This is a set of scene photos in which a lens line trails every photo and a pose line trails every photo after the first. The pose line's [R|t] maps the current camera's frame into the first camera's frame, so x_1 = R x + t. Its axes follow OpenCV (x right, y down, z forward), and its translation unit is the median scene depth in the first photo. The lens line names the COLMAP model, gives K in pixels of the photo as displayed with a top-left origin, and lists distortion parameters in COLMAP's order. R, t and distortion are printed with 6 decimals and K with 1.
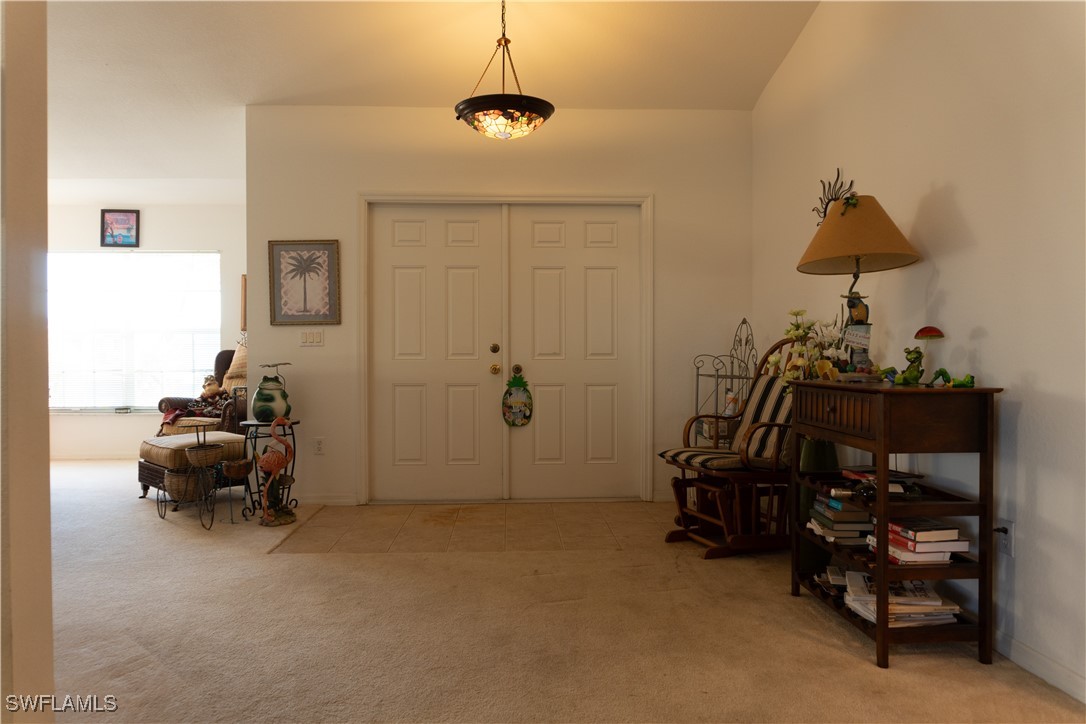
lens RADIAL K [[726.6, 0, 543.0], [0, 726.6, 362.0], [0, 0, 1]] dist [0.000665, 0.000390]
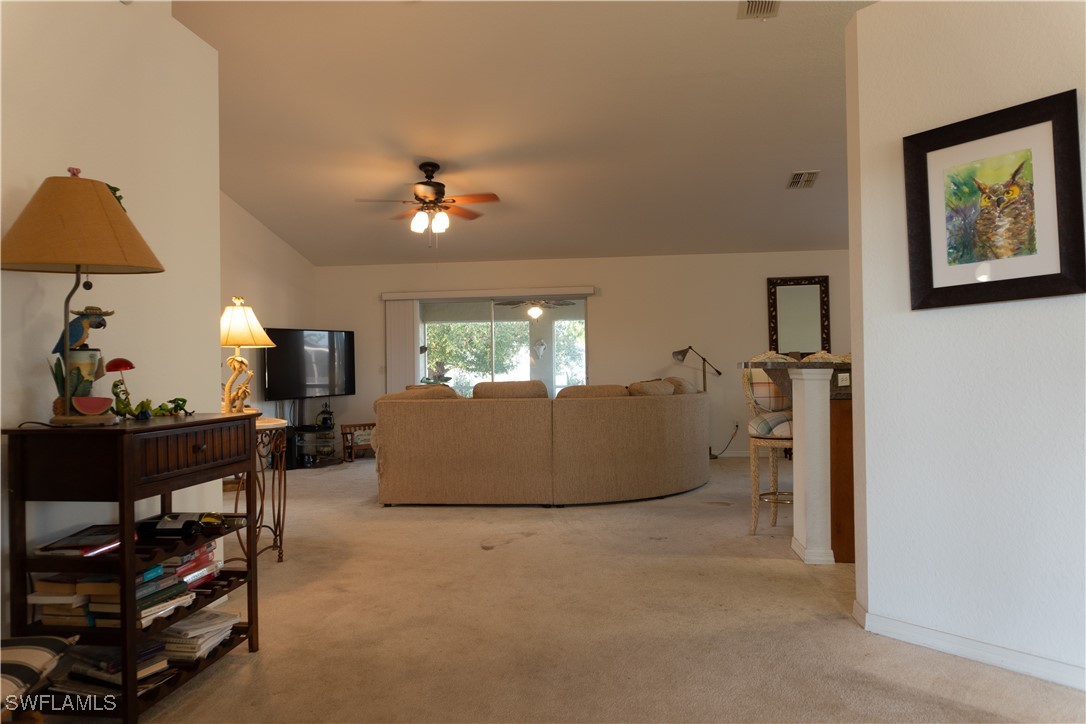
lens RADIAL K [[726.6, 0, 543.0], [0, 726.6, 362.0], [0, 0, 1]] dist [0.000665, 0.000390]
pose [[-0.987150, 0.025856, 0.157693, -0.168450], [0.025567, 0.999666, -0.003863, -0.024726], [-0.157740, 0.000219, -0.987481, 1.862447]]
